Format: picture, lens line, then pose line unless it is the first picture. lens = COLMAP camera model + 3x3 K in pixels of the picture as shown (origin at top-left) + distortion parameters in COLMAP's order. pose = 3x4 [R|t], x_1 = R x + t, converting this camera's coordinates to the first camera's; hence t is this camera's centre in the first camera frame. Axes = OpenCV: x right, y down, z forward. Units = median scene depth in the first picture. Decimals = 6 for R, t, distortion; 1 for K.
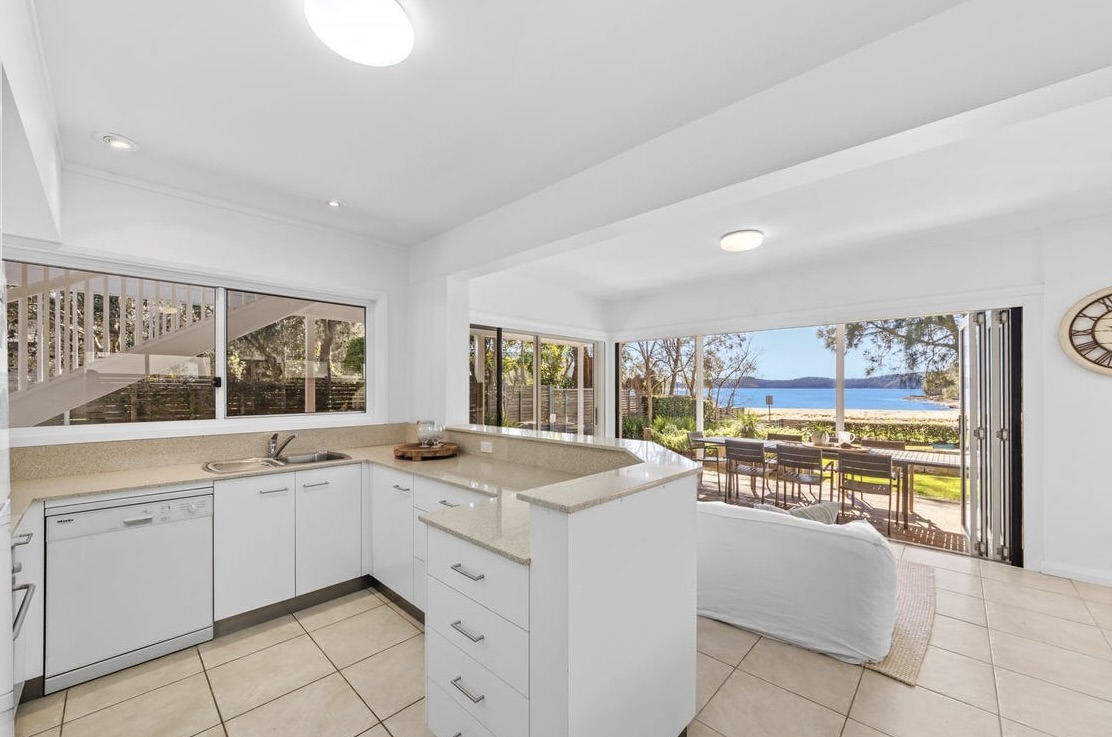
lens RADIAL K [[424.7, 0, 548.7], [0, 424.7, 387.3], [0, 0, 1]] dist [0.000934, 0.000745]
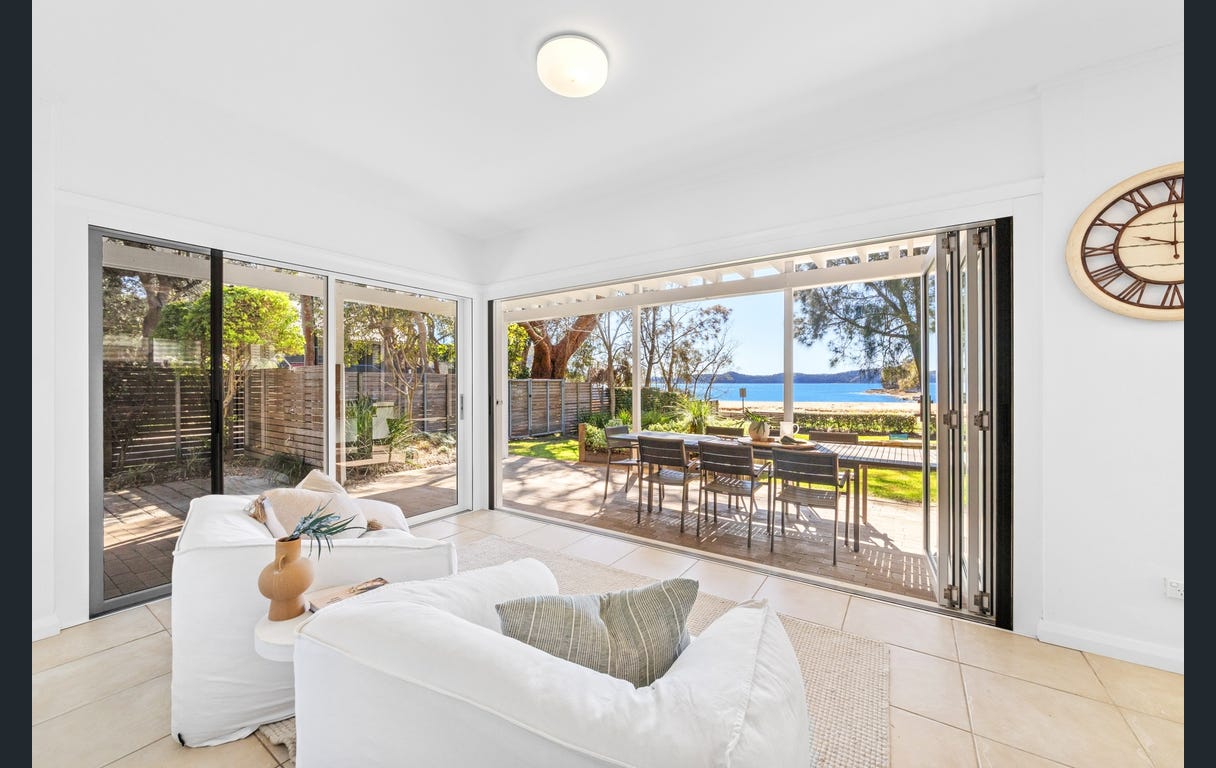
lens RADIAL K [[442.3, 0, 608.0], [0, 442.3, 385.3], [0, 0, 1]] dist [-0.001864, -0.000443]
pose [[0.985913, -0.003860, 0.167212, 0.255018], [0.002819, 0.999975, 0.006466, 0.034245], [-0.167233, -0.005903, 0.985900, 0.281251]]
